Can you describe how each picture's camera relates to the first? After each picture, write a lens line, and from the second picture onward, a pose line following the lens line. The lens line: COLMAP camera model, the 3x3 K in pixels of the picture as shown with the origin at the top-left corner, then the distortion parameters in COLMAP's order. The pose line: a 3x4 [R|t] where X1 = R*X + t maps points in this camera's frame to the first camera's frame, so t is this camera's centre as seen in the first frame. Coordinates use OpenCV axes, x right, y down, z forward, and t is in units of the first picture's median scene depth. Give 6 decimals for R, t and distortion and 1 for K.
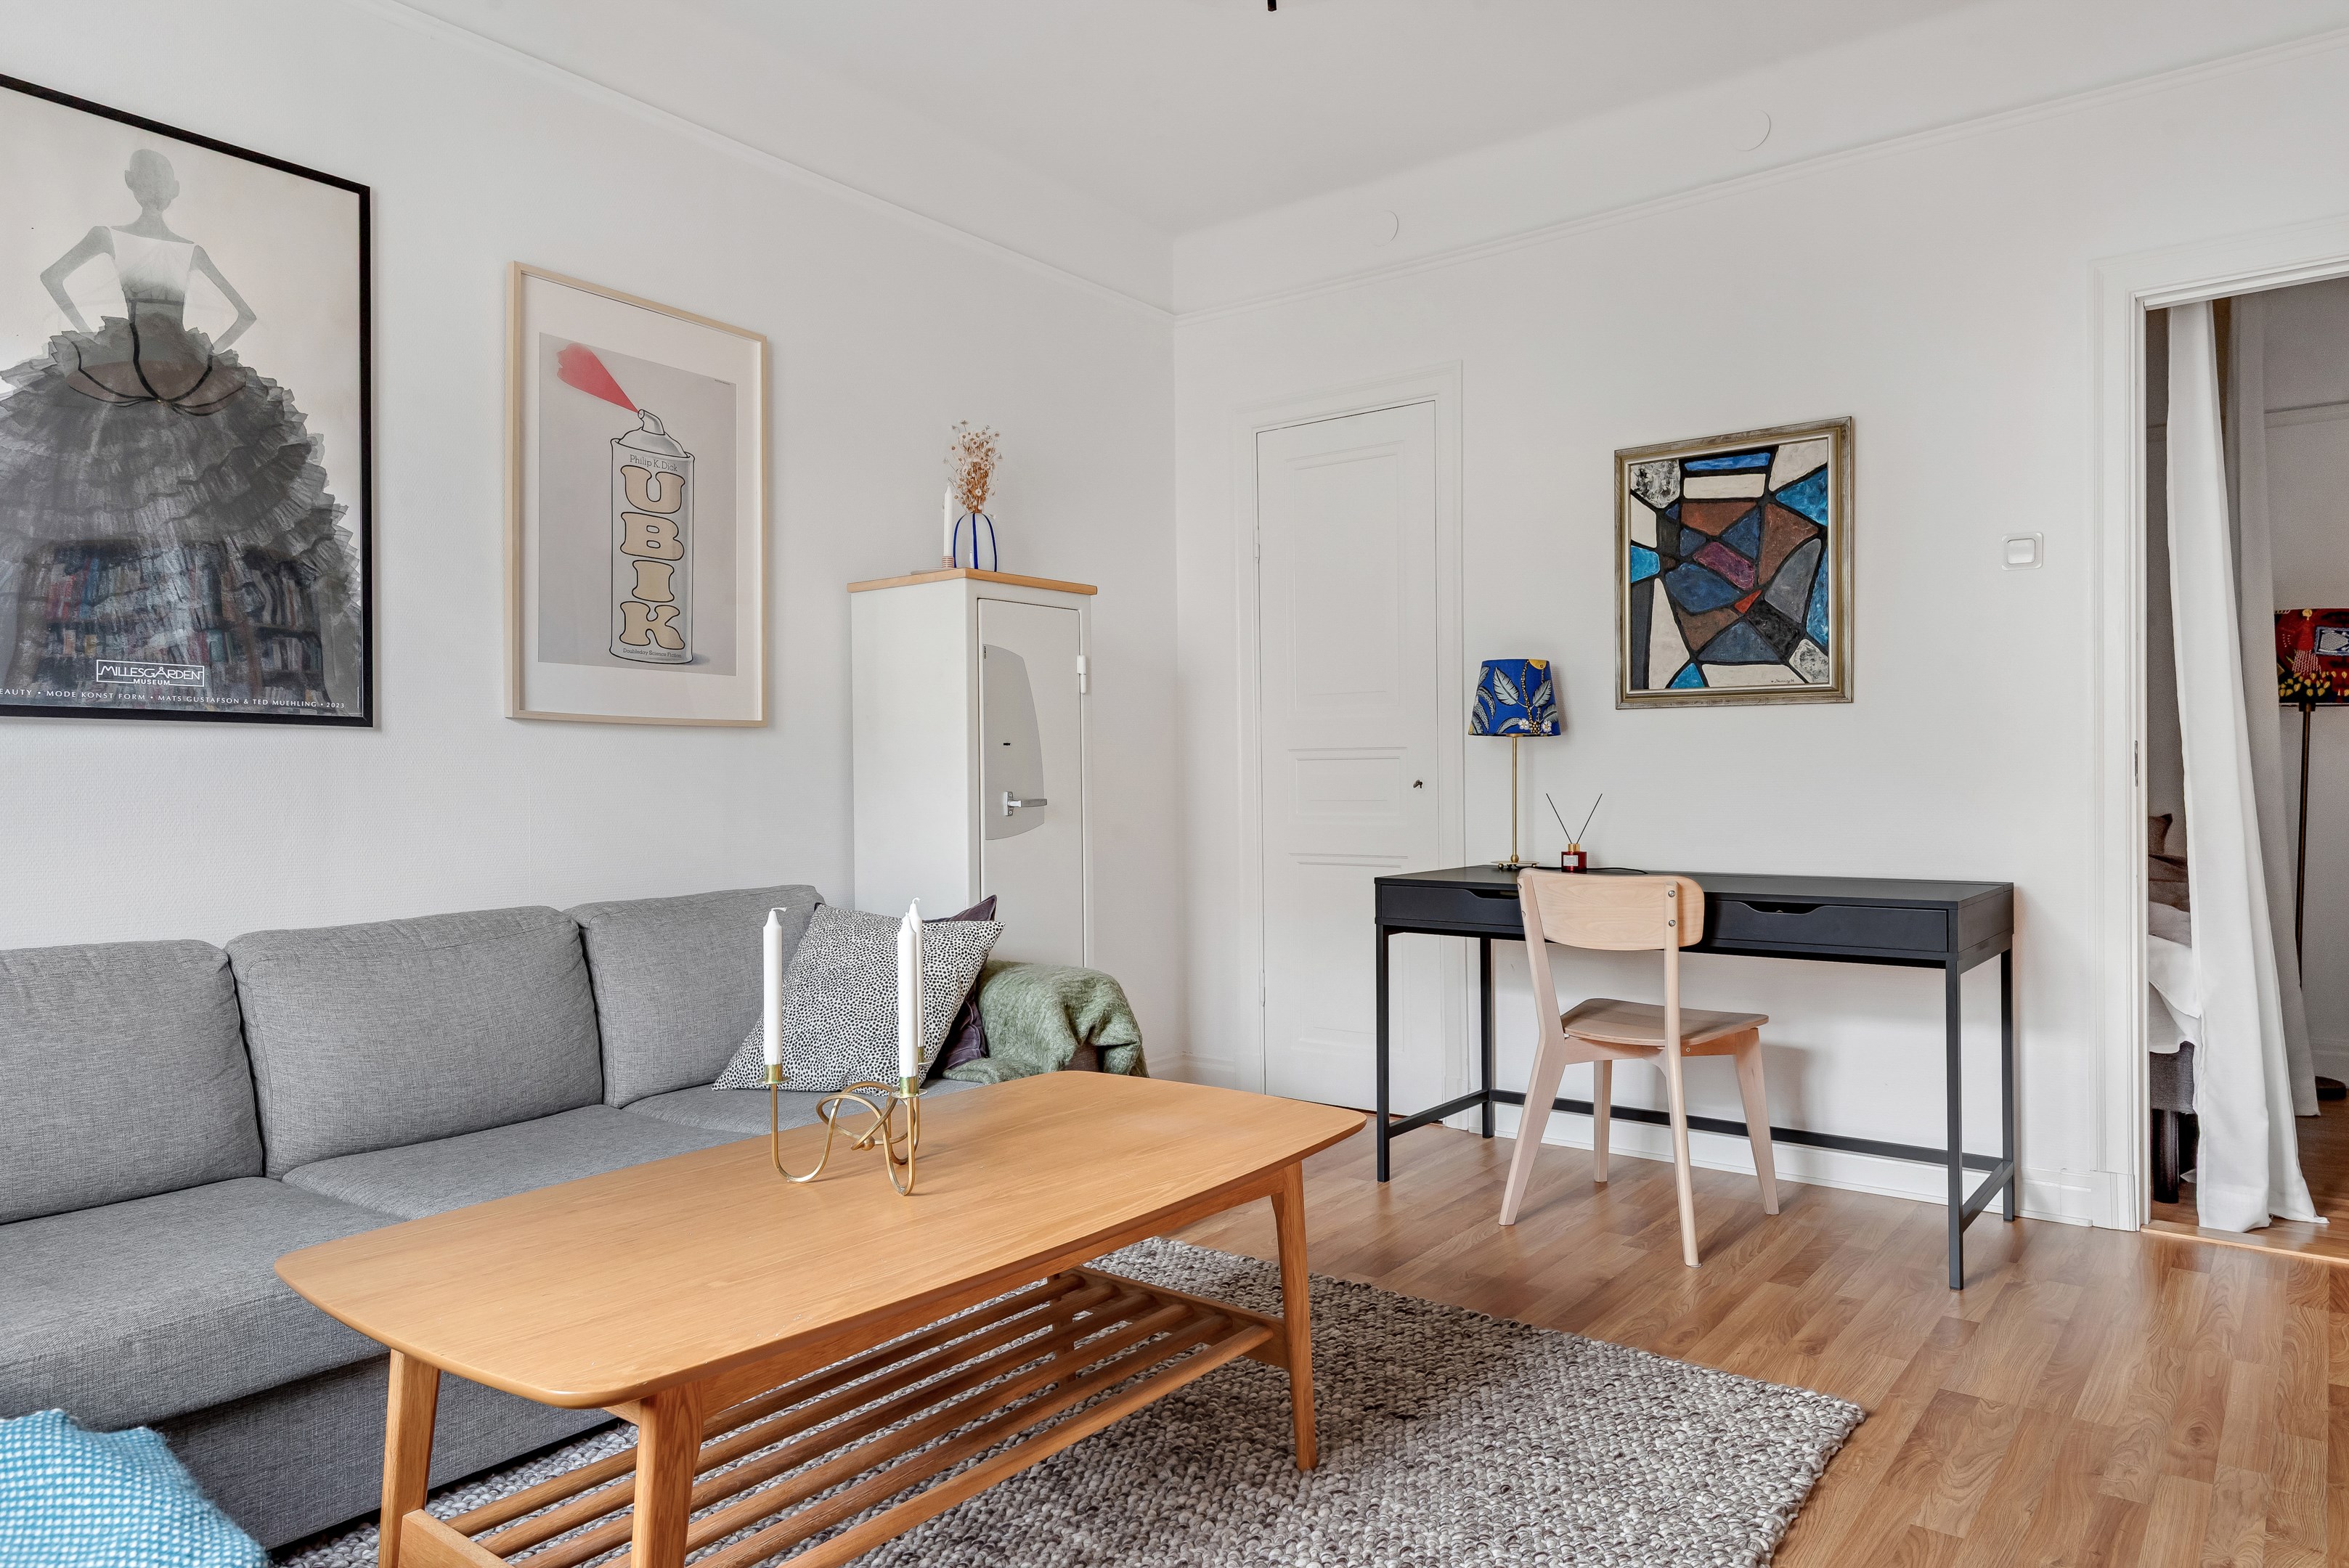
lens RADIAL K [[1495.7, 0, 1198.7], [0, 1495.7, 791.5], [0, 0, 1]] dist [0.039891, -0.021392]
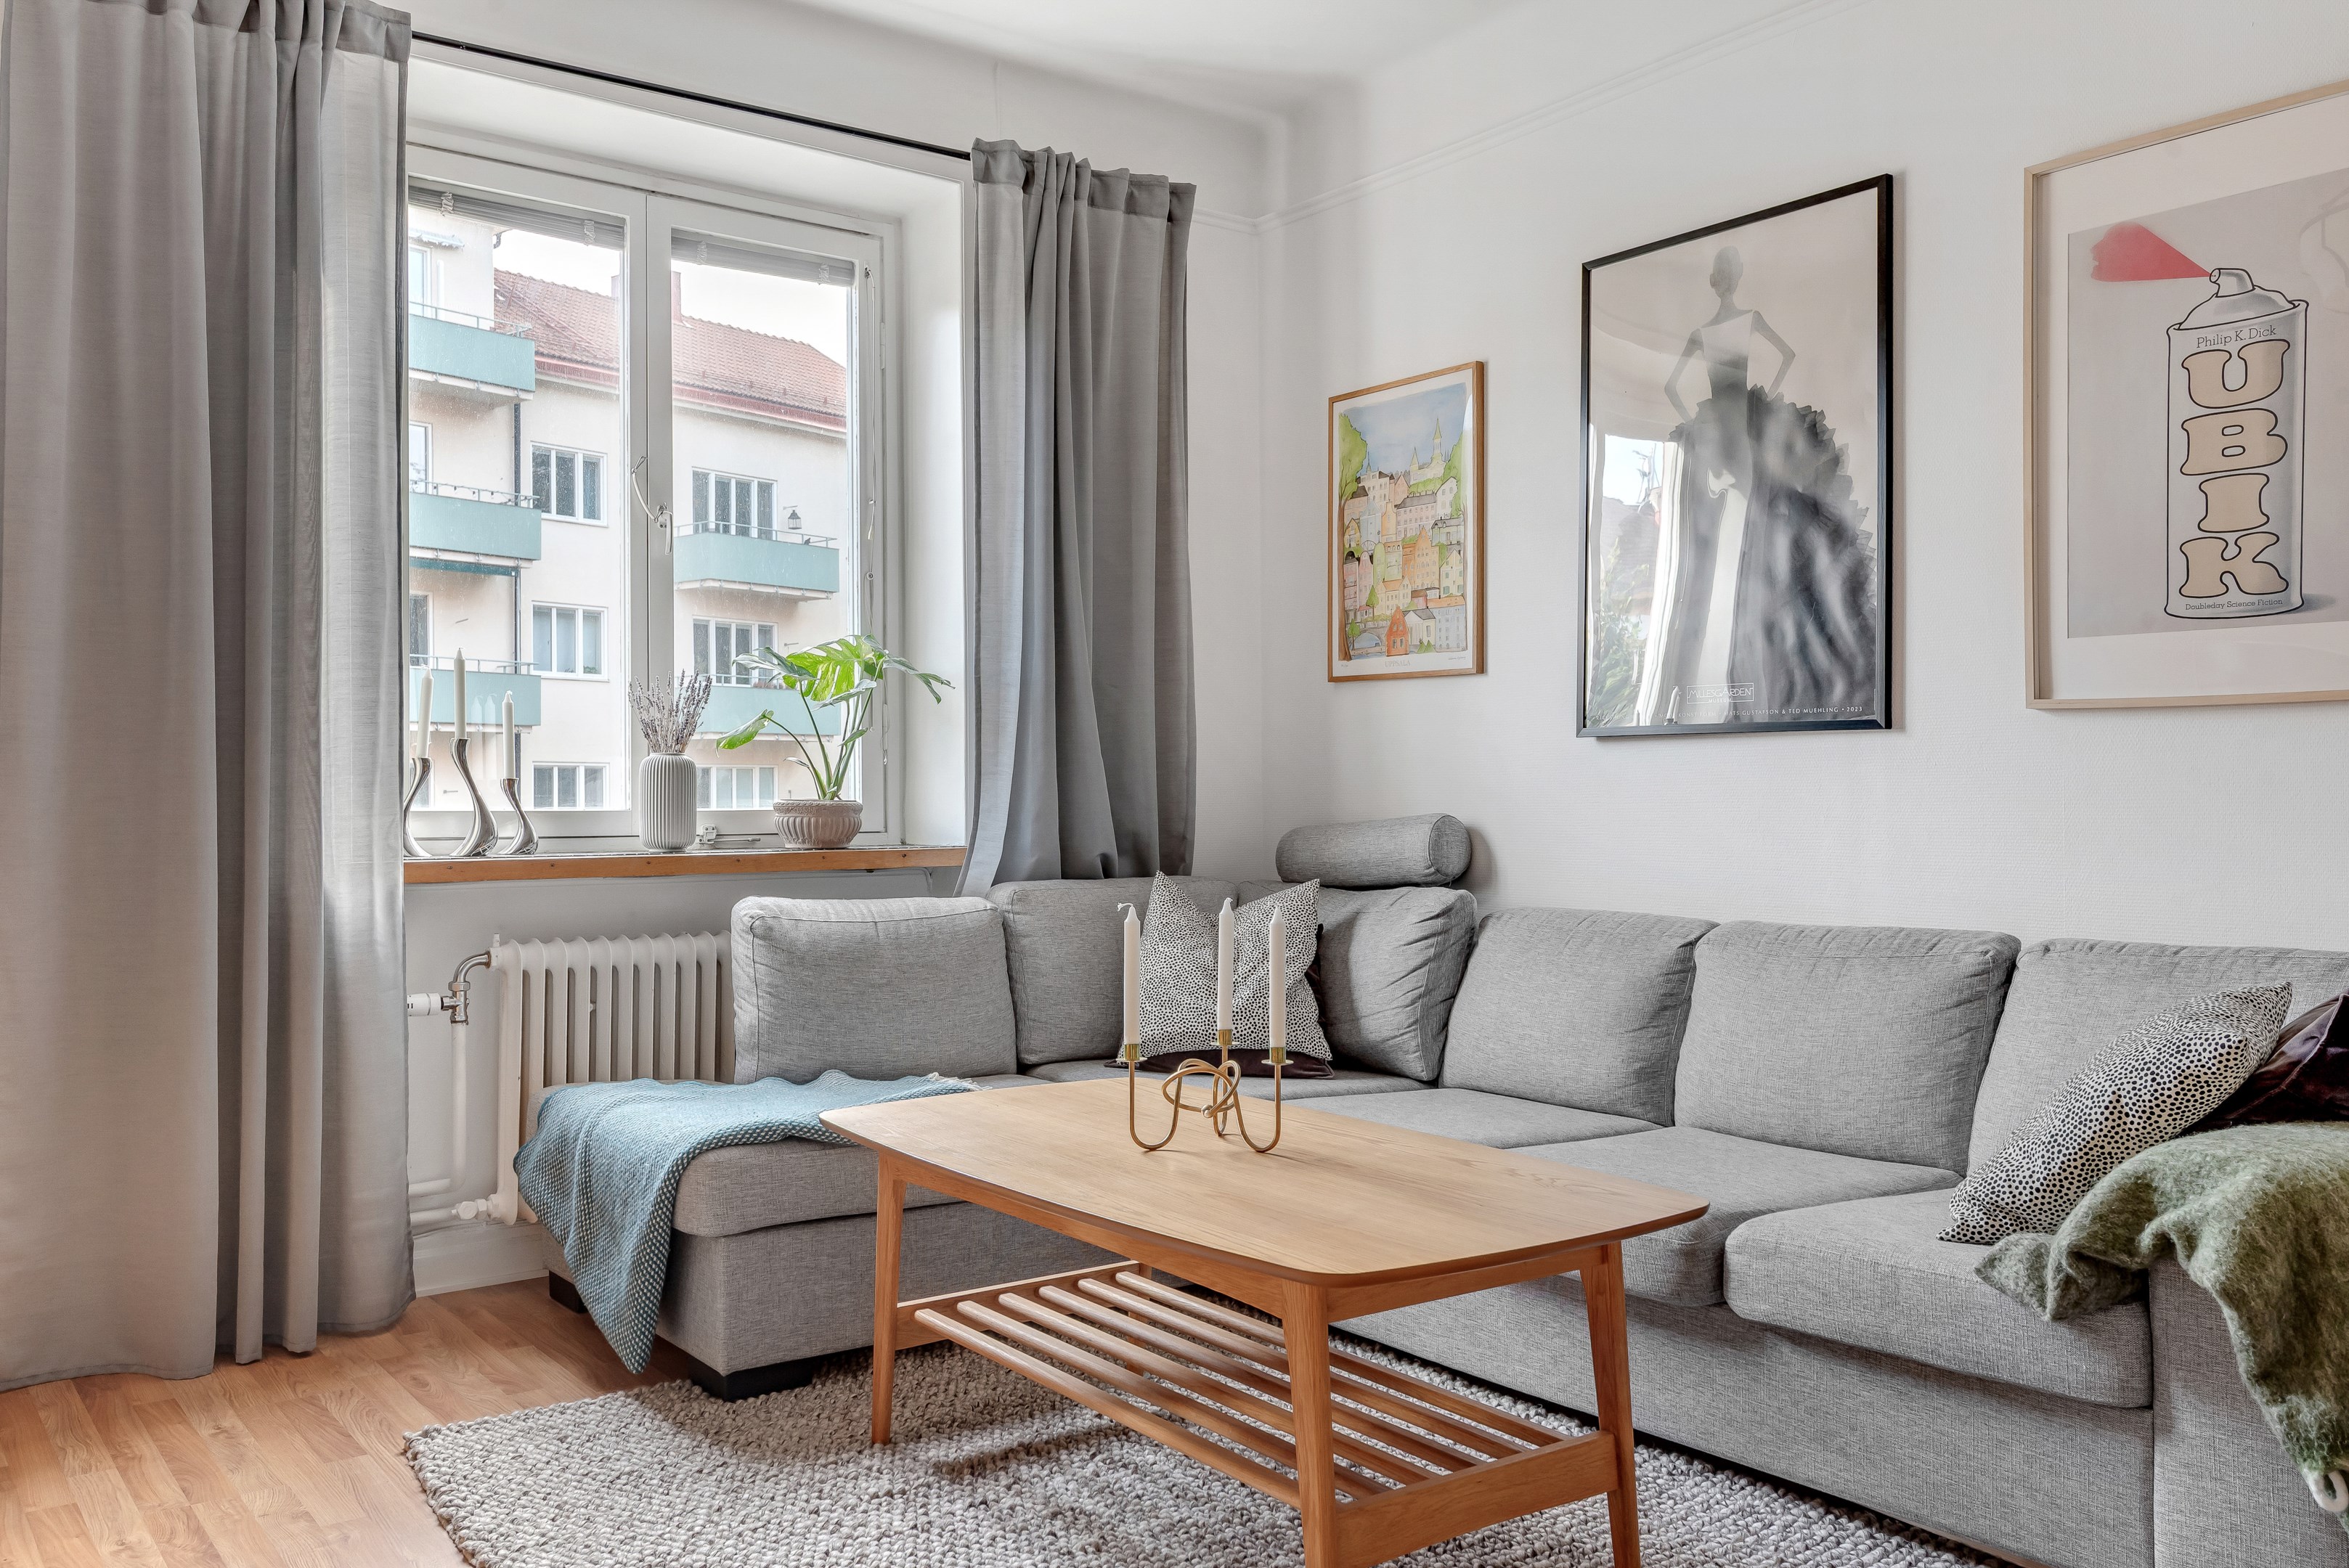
lens RADIAL K [[1887.1, 0, 1176.9], [0, 1887.1, 790.1], [0, 0, 1]] dist [0.032059, -0.020451]
pose [[-0.284669, 0.007497, -0.958596, 0.623652], [-0.000787, 0.999967, 0.008054, -0.010408], [0.958625, 0.003047, -0.284654, 0.752563]]
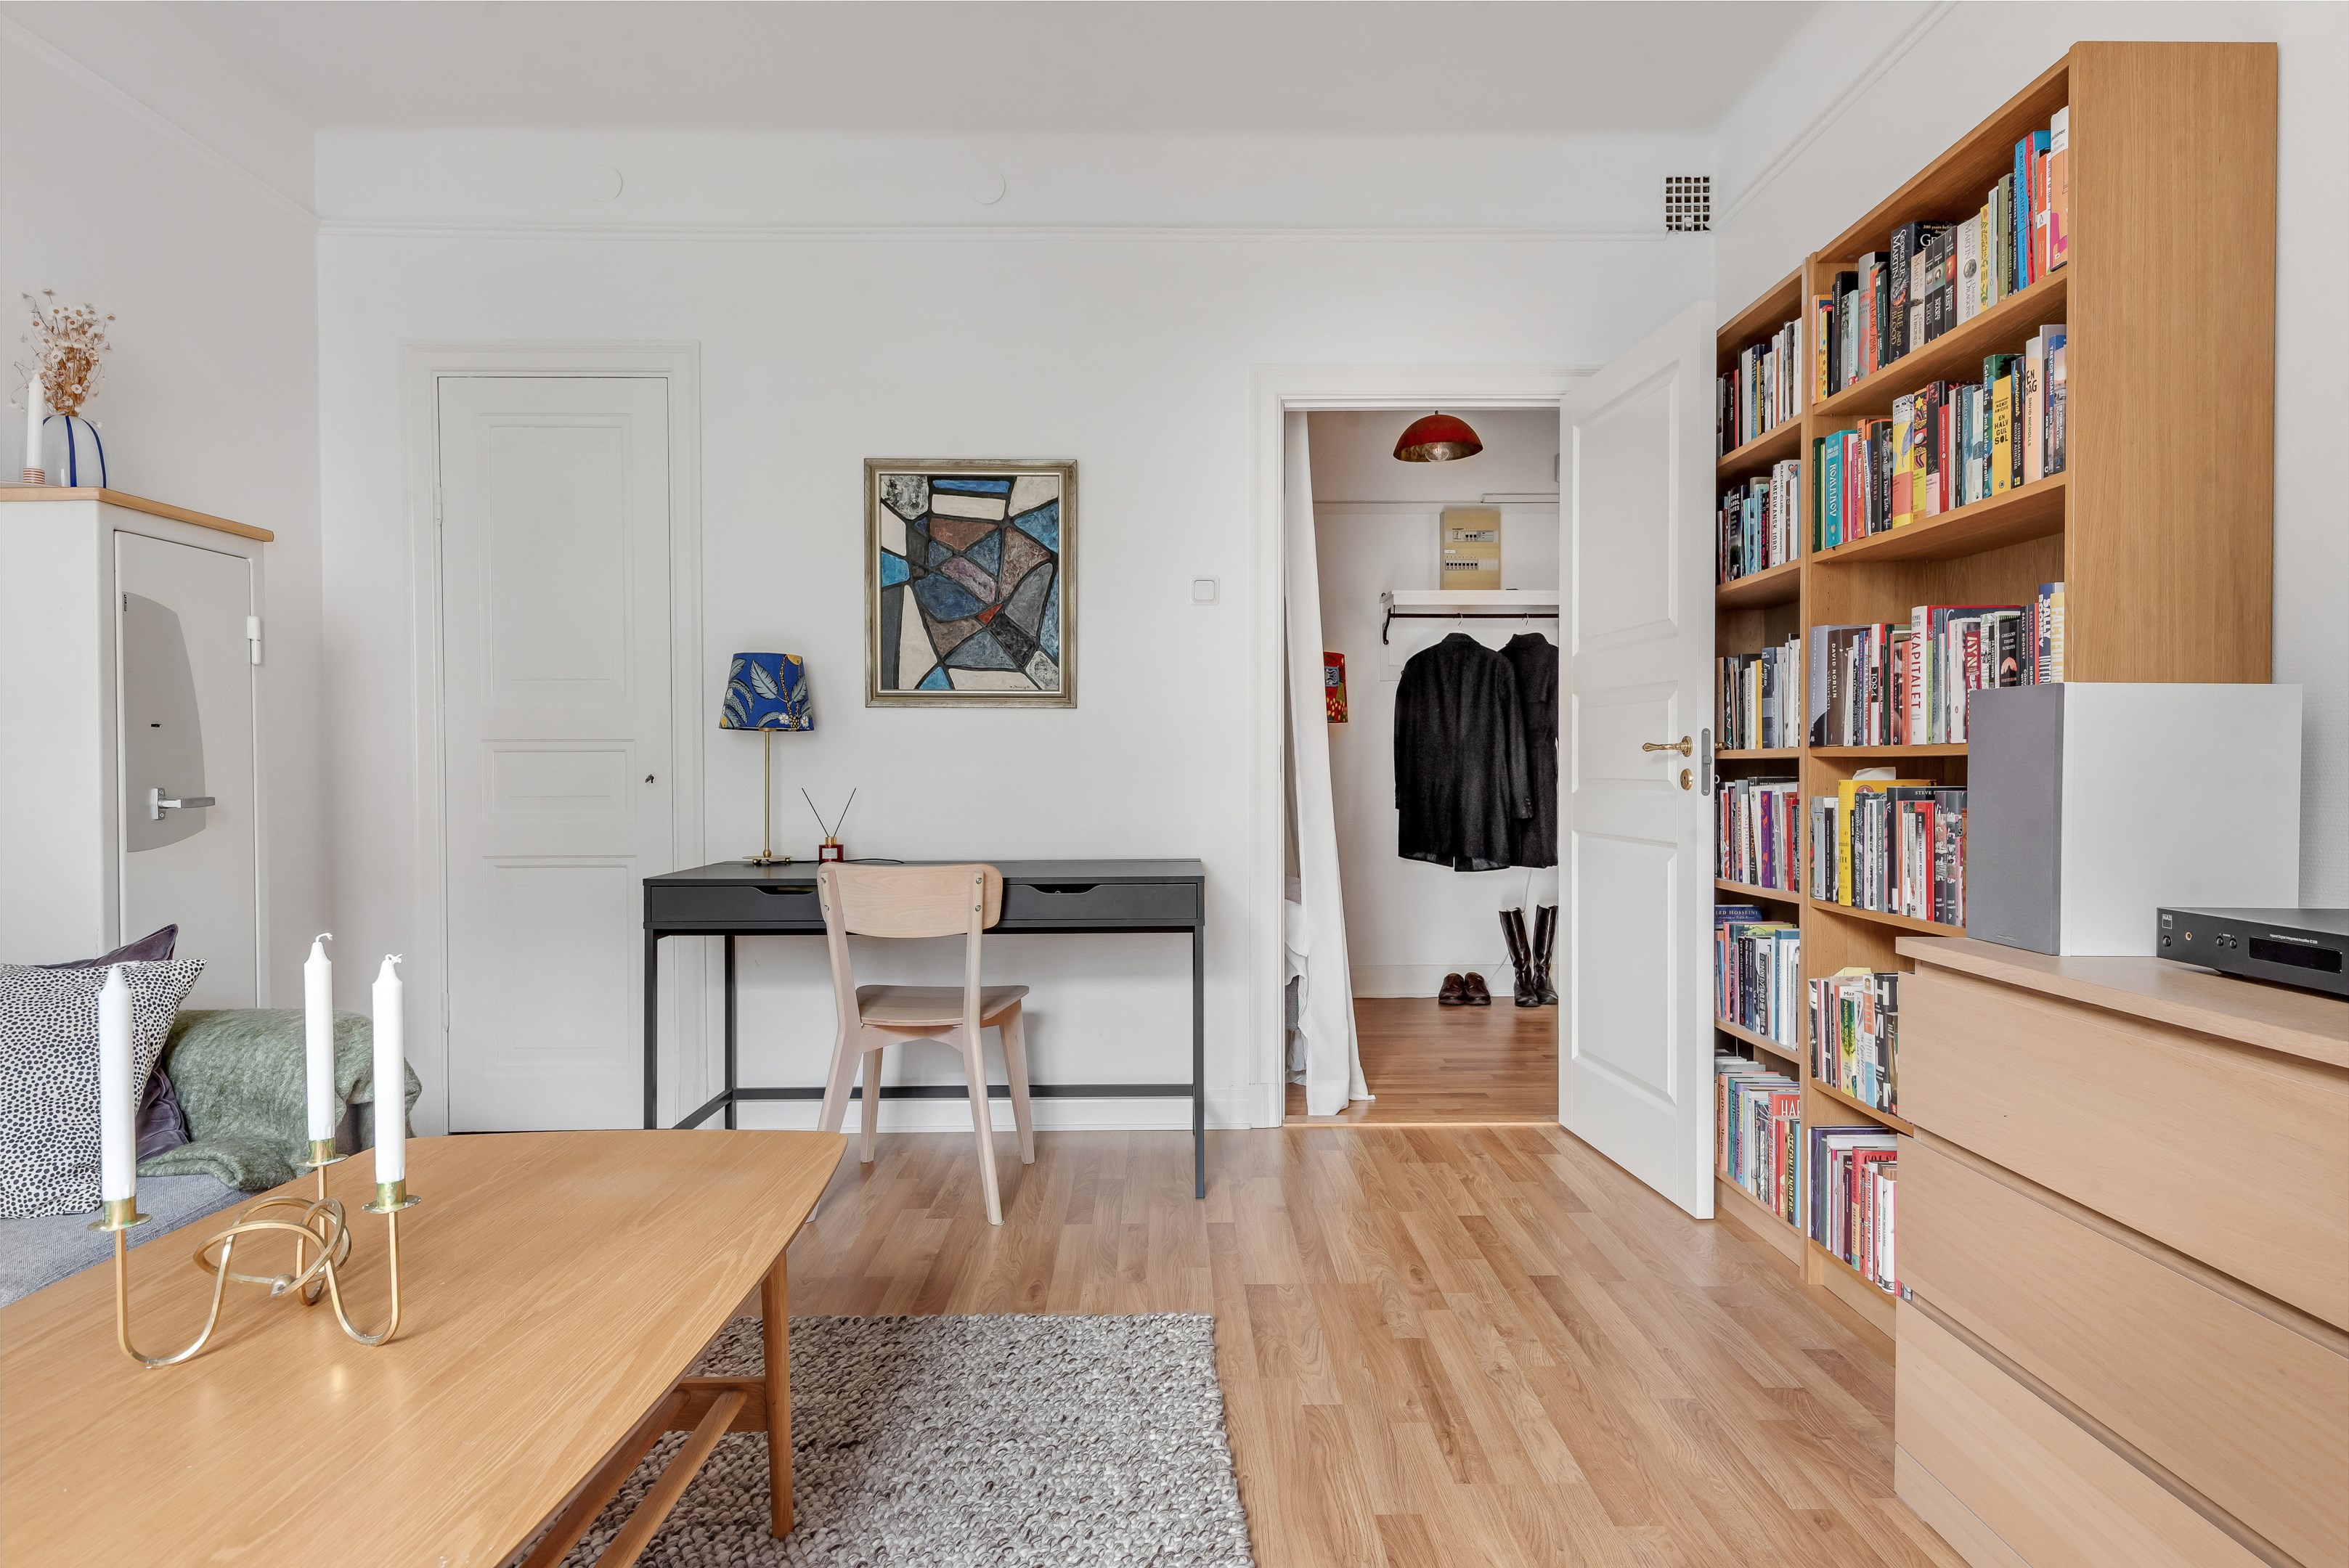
lens RADIAL K [[1381.7, 0, 1179.0], [0, 1381.7, 785.3], [0, 0, 1]] dist [0.036352, -0.015689]
pose [[0.789133, -0.002676, 0.614217, -0.165872], [0.002769, 0.999996, 0.000799, -0.000553], [-0.614216, 0.001071, 0.789137, 0.124102]]
